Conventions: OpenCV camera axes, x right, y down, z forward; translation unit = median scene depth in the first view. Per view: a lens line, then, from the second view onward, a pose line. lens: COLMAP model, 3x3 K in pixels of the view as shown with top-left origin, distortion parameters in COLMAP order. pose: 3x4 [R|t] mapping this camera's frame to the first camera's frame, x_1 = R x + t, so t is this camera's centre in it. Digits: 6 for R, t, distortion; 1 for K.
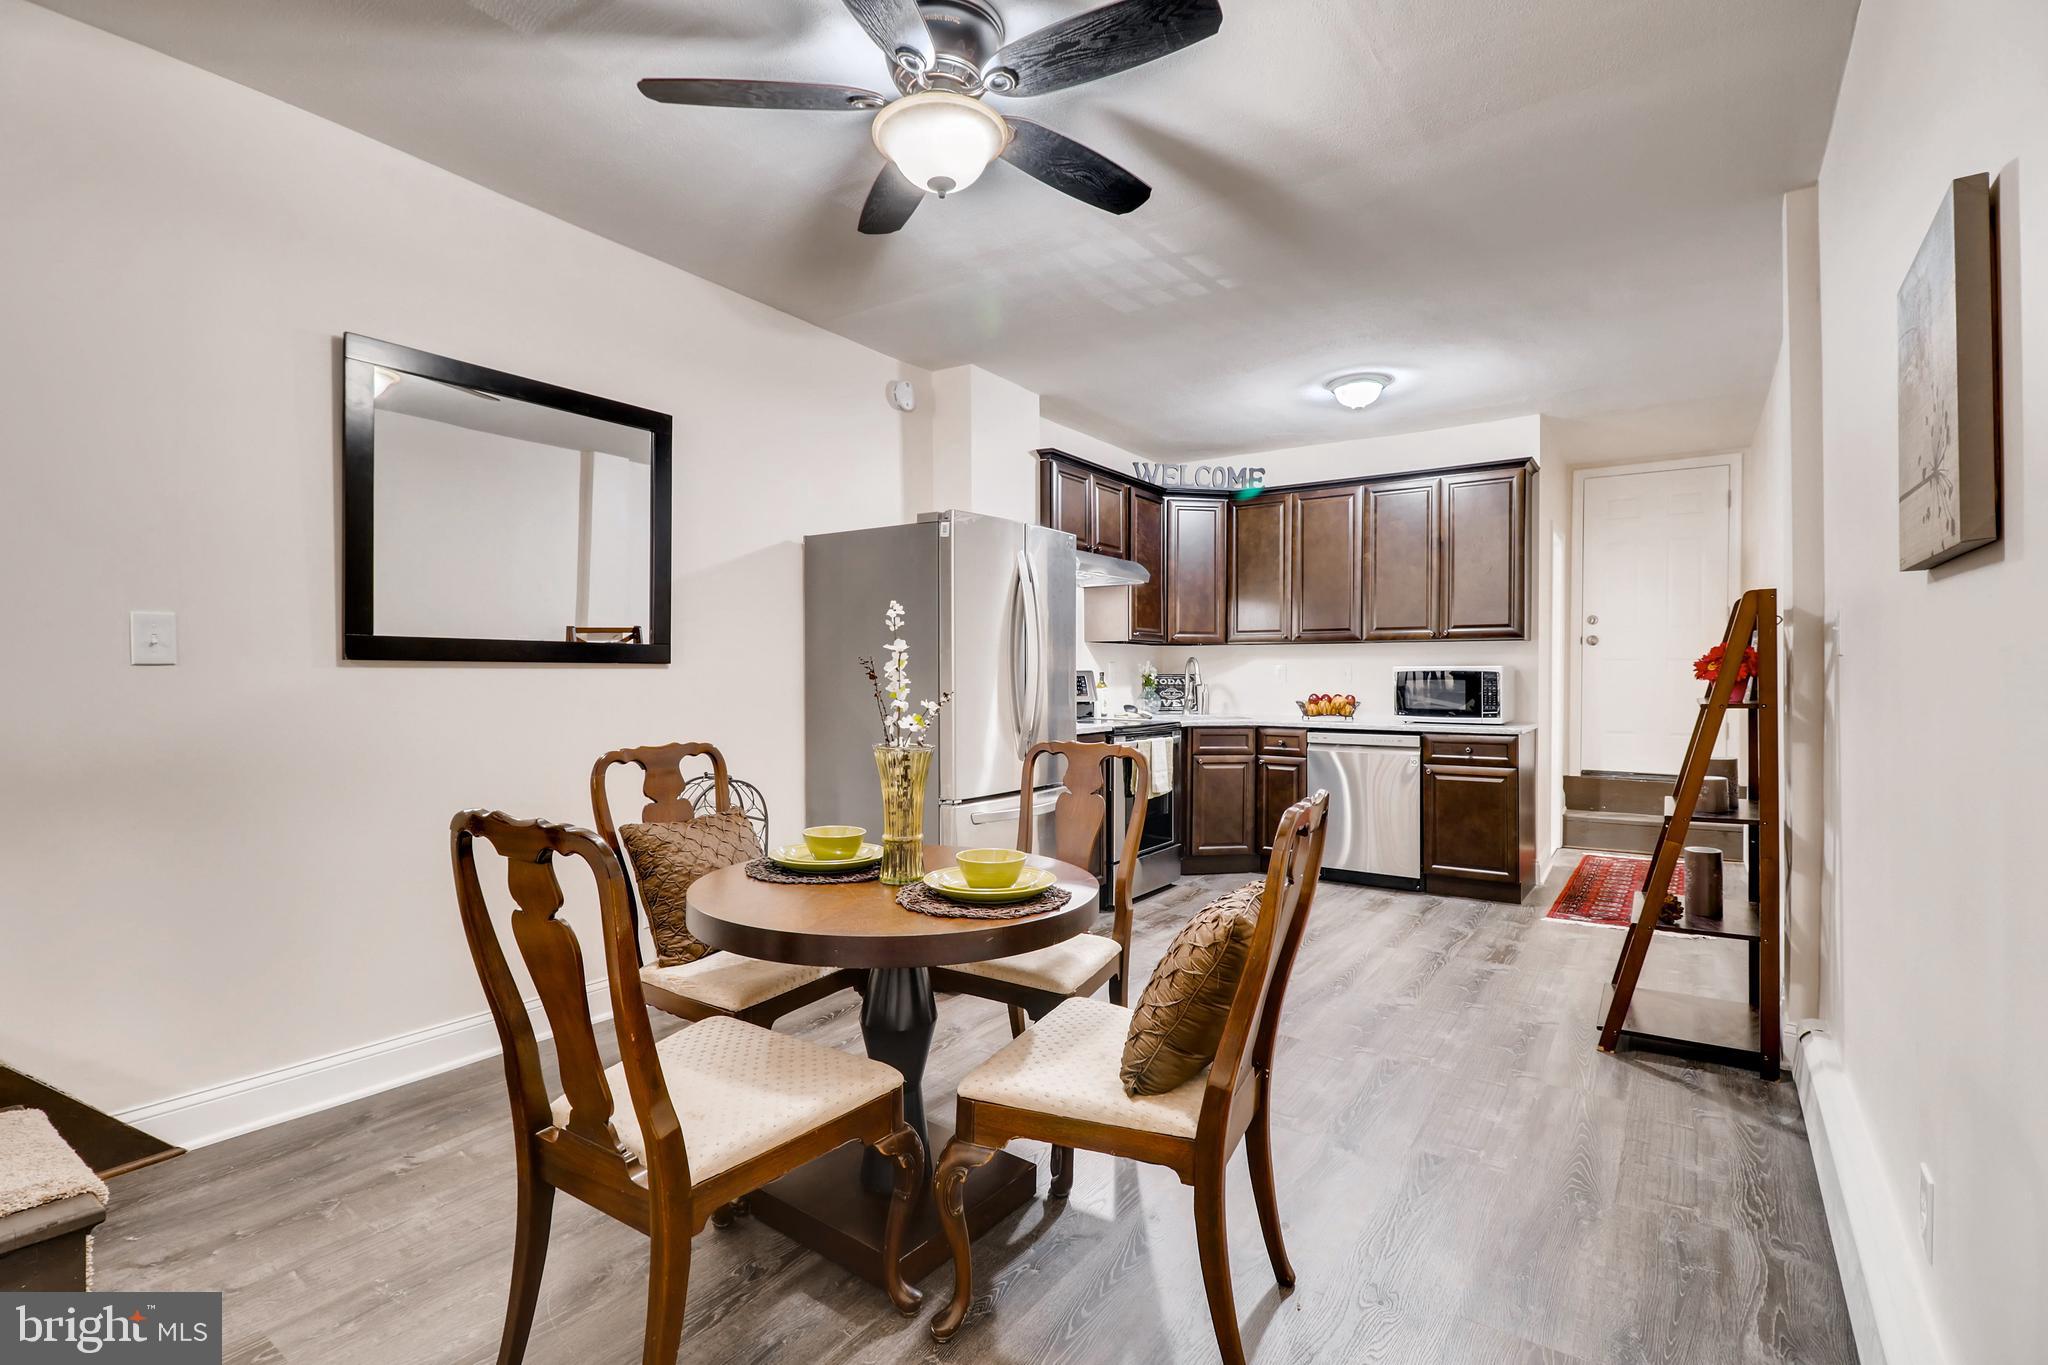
lens RADIAL K [[940.4, 0, 1030.6], [0, 940.4, 679.6], [0, 0, 1]] dist [0.028869, -0.022666]
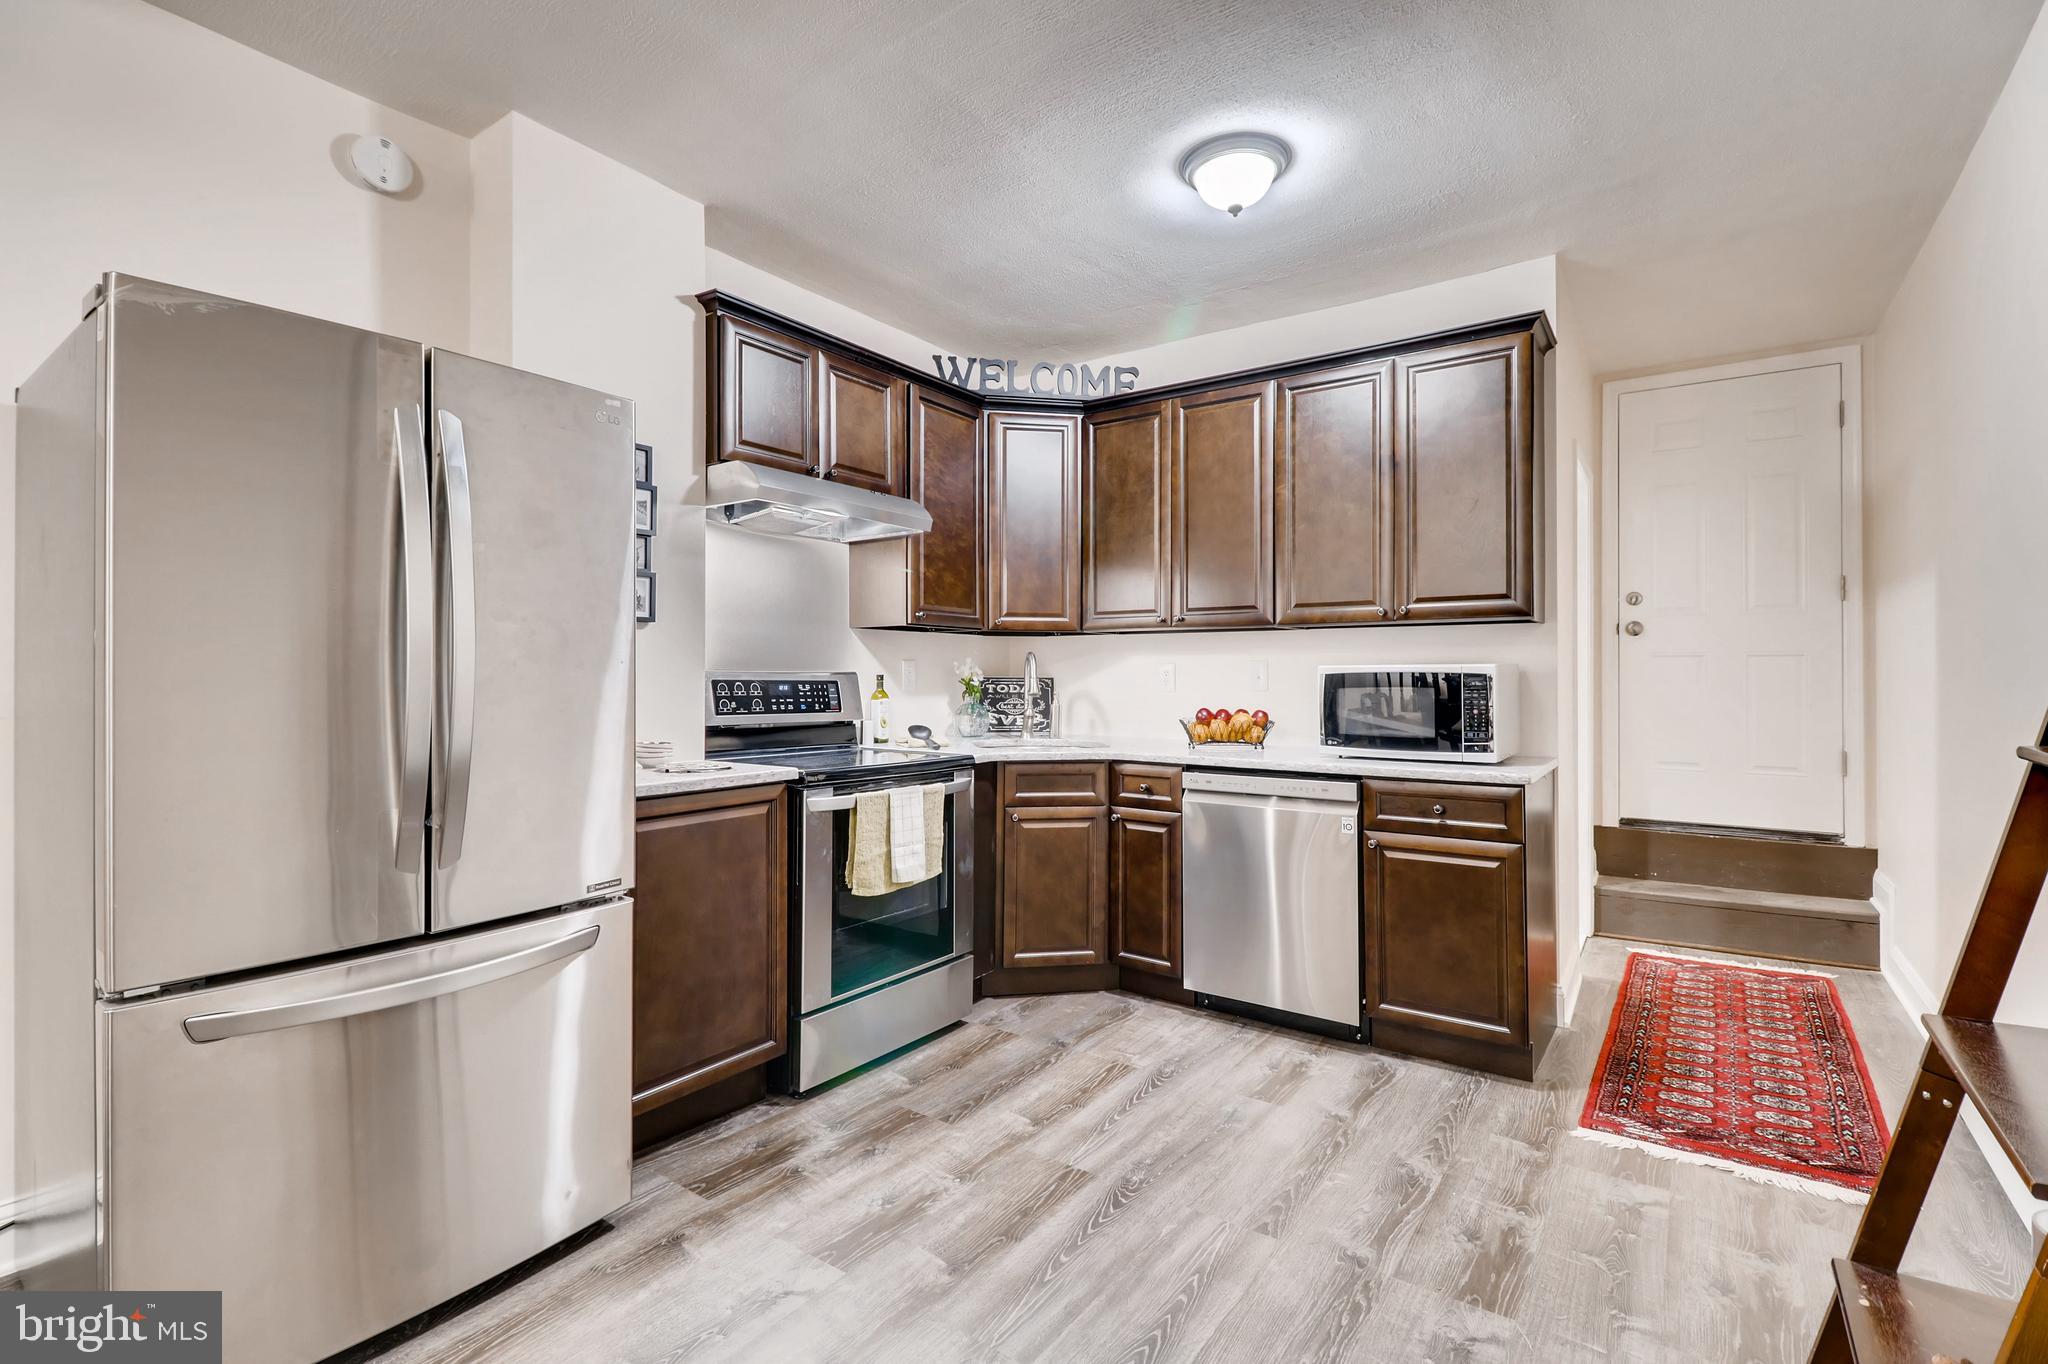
lens RADIAL K [[930.2, 0, 1031.0], [0, 930.2, 669.5], [0, 0, 1]] dist [0.022109, -0.012338]
pose [[0.999908, -0.001290, -0.013500, 0.200959], [0.001078, 0.999876, -0.015722, -0.001878], [0.013519, 0.015706, 0.999785, 0.384168]]
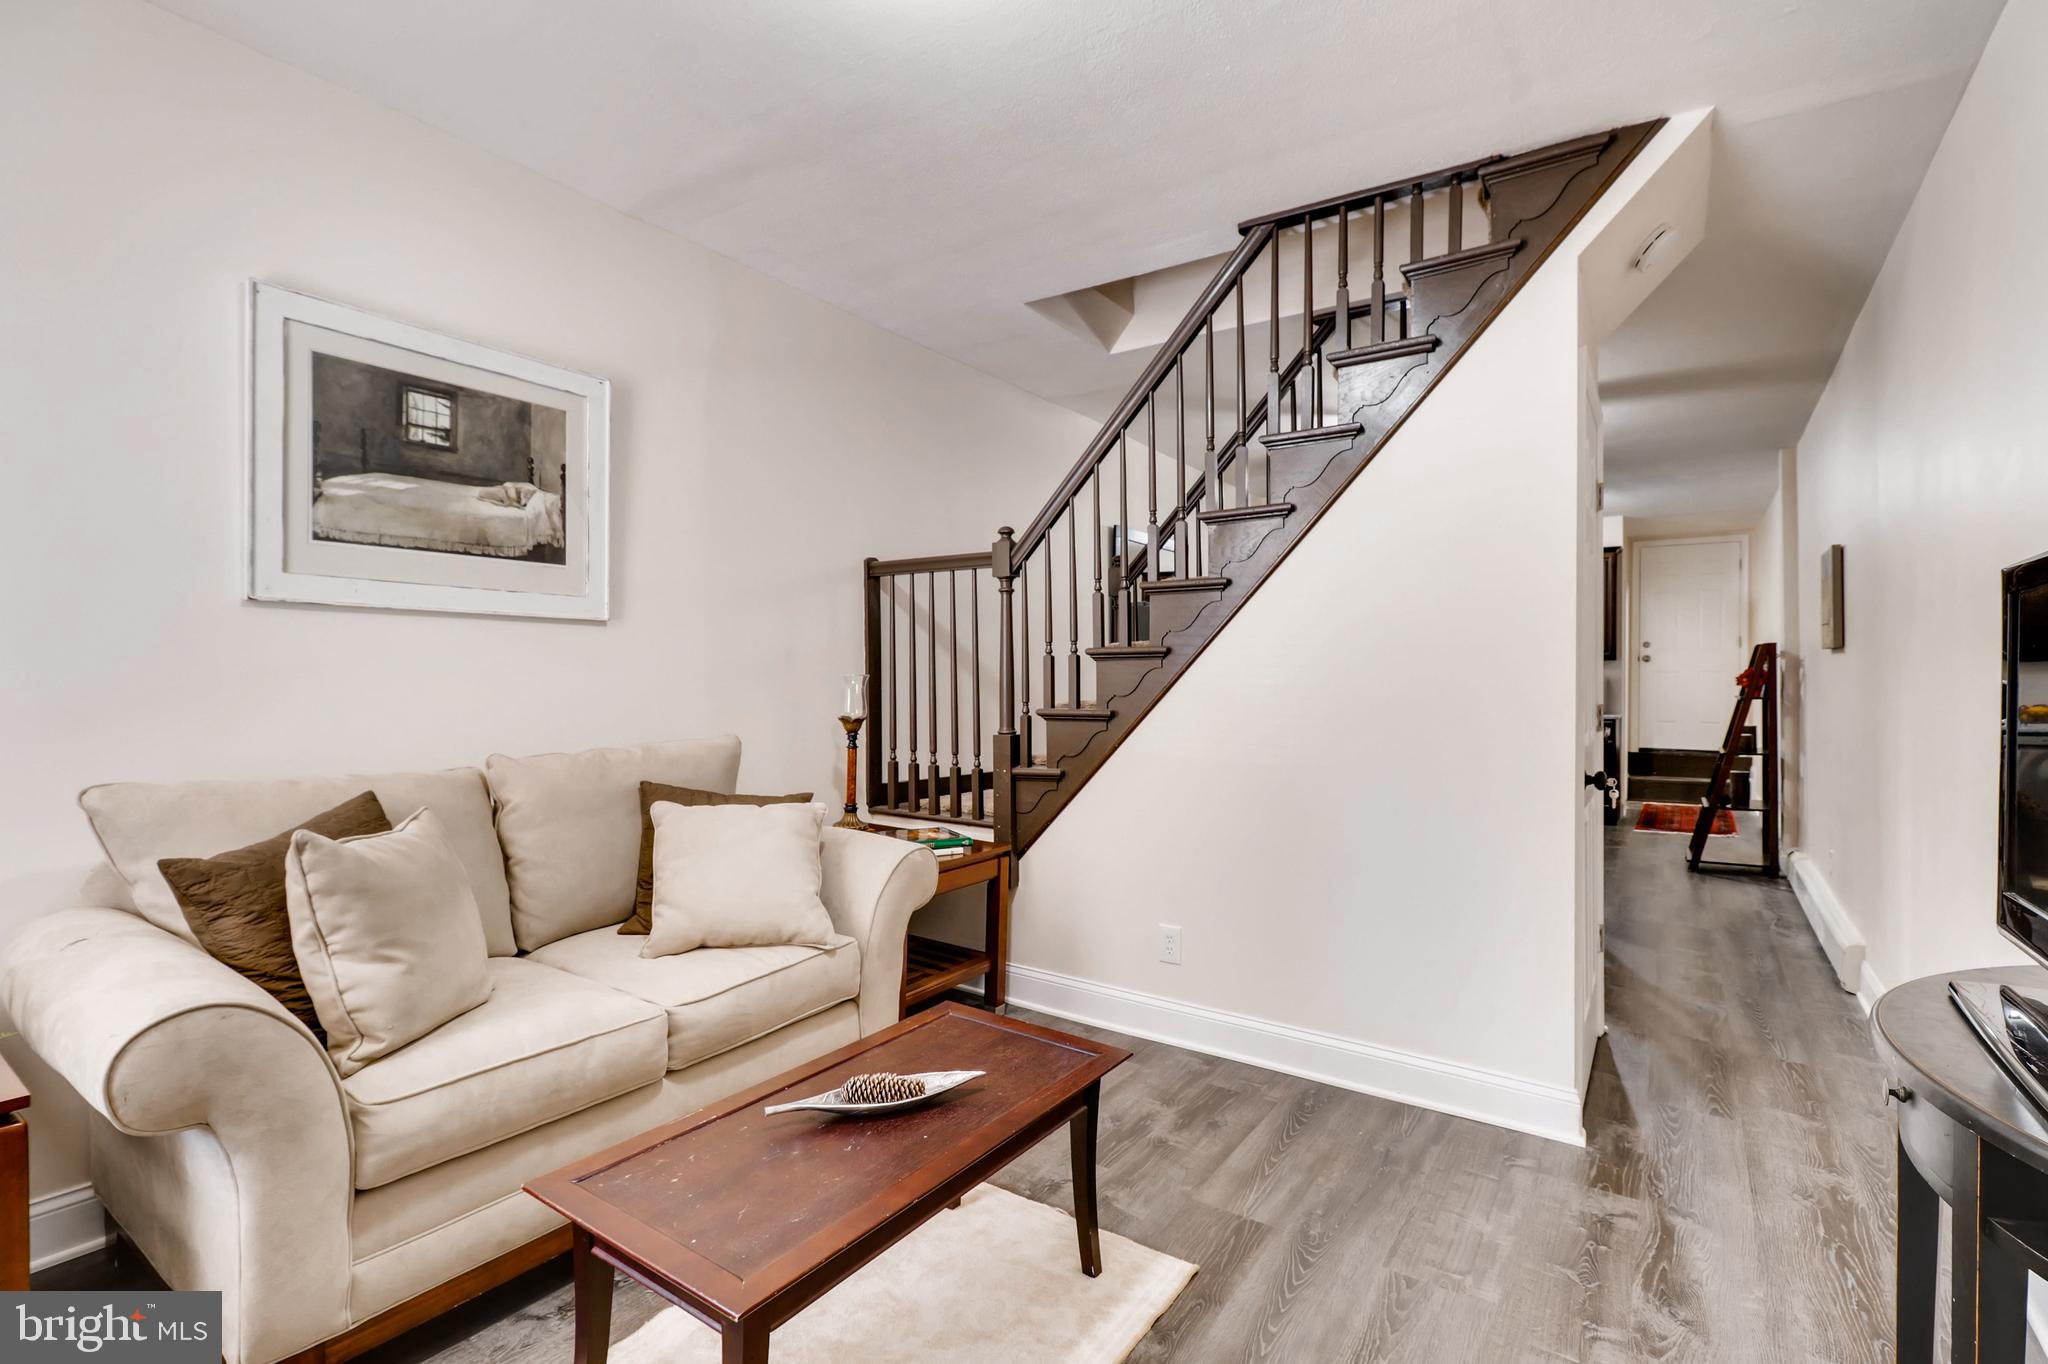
lens RADIAL K [[940.4, 0, 1030.6], [0, 940.4, 679.1], [0, 0, 1]] dist [0.028869, -0.022666]
pose [[0.999979, 0.001247, 0.006304, -0.434759], [-0.001206, 0.999978, -0.006560, 0.000744], [-0.006312, 0.006552, 0.999959, -0.539682]]
